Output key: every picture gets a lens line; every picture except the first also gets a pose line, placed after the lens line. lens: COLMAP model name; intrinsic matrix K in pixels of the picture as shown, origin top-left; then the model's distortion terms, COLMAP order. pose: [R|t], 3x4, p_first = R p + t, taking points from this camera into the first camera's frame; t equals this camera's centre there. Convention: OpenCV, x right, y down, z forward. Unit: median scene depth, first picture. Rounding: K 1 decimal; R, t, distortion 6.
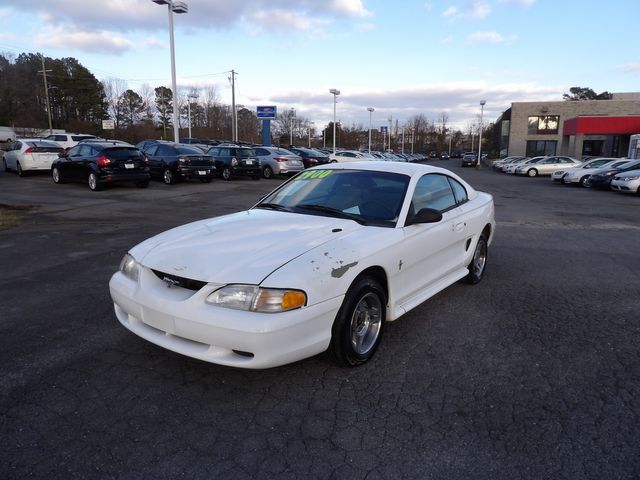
lens RADIAL K [[449.8, 0, 323.0], [0, 449.8, 231.2], [0, 0, 1]] dist [-0.009708, 0.010193]
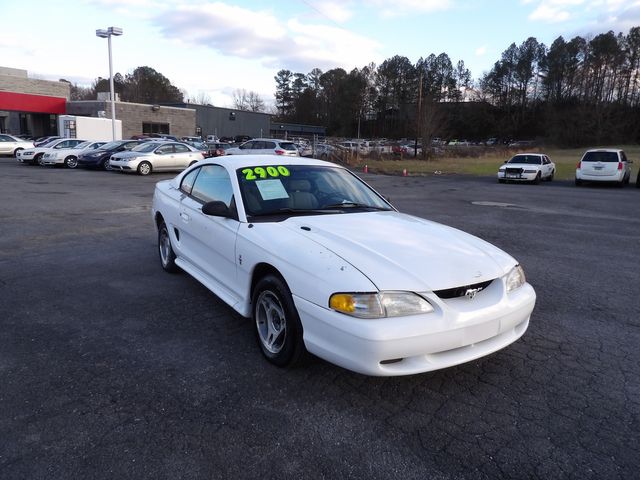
lens RADIAL K [[449.8, 0, 323.0], [0, 449.8, 231.2], [0, 0, 1]] dist [-0.009708, 0.010193]
pose [[0.356312, -0.170775, 0.918628, -0.196075], [0.124933, 0.983035, 0.134290, -0.028007], [-0.925977, 0.066918, 0.371602, 0.136349]]
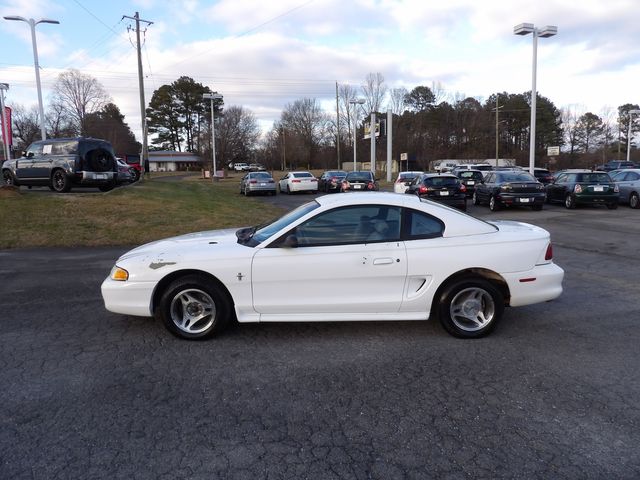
lens RADIAL K [[449.8, 0, 323.0], [0, 449.8, 231.2], [0, 0, 1]] dist [-0.009708, 0.010193]
pose [[0.588728, 0.068422, -0.805430, 0.228900], [-0.114439, 0.993430, 0.000744, -0.013403], [0.800190, 0.091735, 0.592690, 0.078535]]
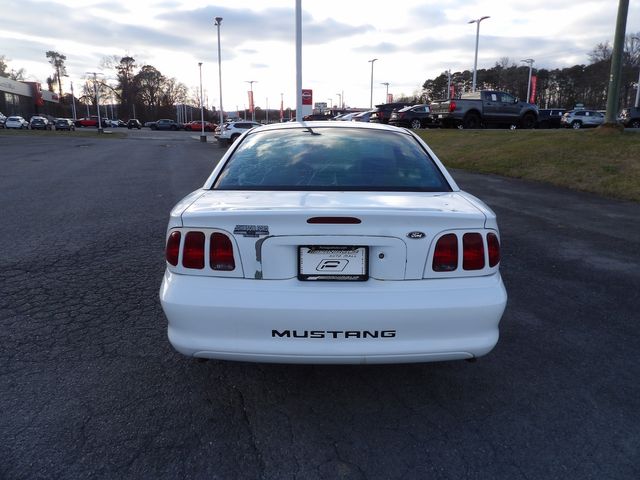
lens RADIAL K [[449.8, 0, 323.0], [0, 449.8, 231.2], [0, 0, 1]] dist [-0.009708, 0.010193]
pose [[-0.818787, 0.111600, -0.563146, 0.144016], [-0.113857, 0.929873, 0.349818, -0.062410], [0.562694, 0.350544, -0.748661, 0.409147]]
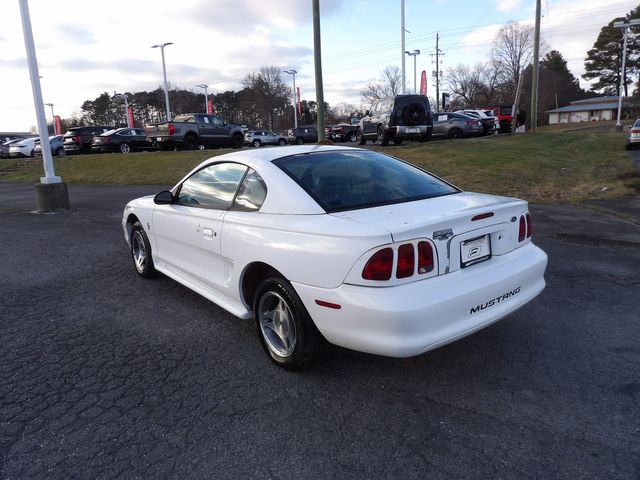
lens RADIAL K [[444.1, 0, 321.8], [0, 444.1, 238.7], [0, 0, 1]] dist [-0.010119, 0.002794]
pose [[-0.270356, 0.197327, -0.942321, 0.225348], [-0.132497, 0.961831, 0.239427, -0.048305], [0.953600, 0.189585, -0.233891, 0.318953]]
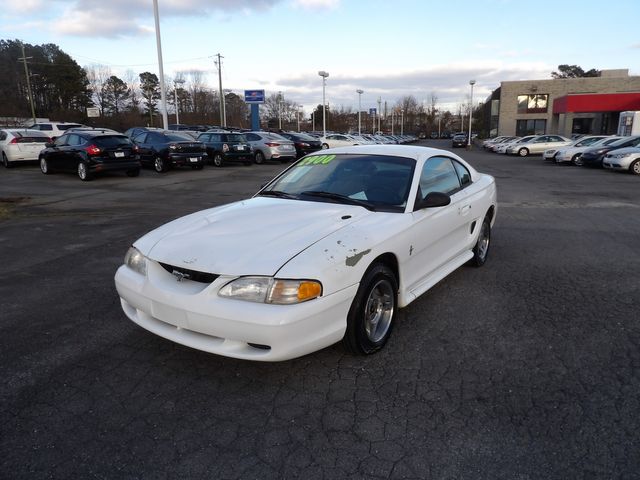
lens RADIAL K [[449.8, 0, 323.0], [0, 449.8, 231.2], [0, 0, 1]] dist [-0.009708, 0.010193]
pose [[0.999503, -0.025430, 0.018610, -0.006734], [0.024755, 0.999059, 0.035611, -0.001354], [-0.019498, -0.035132, 0.999192, 0.003509]]
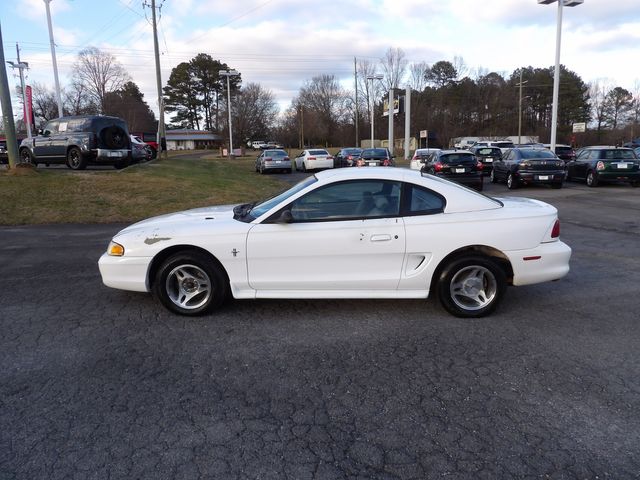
lens RADIAL K [[449.8, 0, 323.0], [0, 449.8, 231.2], [0, 0, 1]] dist [-0.009708, 0.010193]
pose [[0.555108, 0.109213, -0.824578, 0.230678], [-0.117062, 0.991734, 0.052545, -0.013170], [0.823500, 0.067358, 0.563303, 0.090552]]
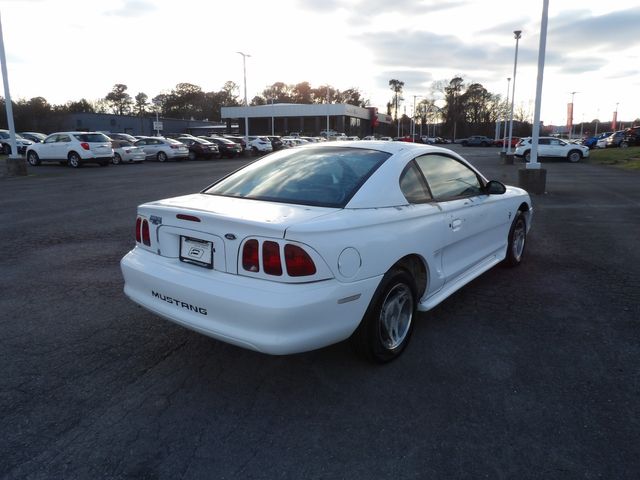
lens RADIAL K [[449.8, 0, 323.0], [0, 449.8, 231.2], [0, 0, 1]] dist [-0.009708, 0.010193]
pose [[-0.998411, -0.017707, 0.053497, 0.035602], [0.002452, 0.934798, 0.355171, -0.073716], [-0.056298, 0.354738, -0.933269, 0.459370]]
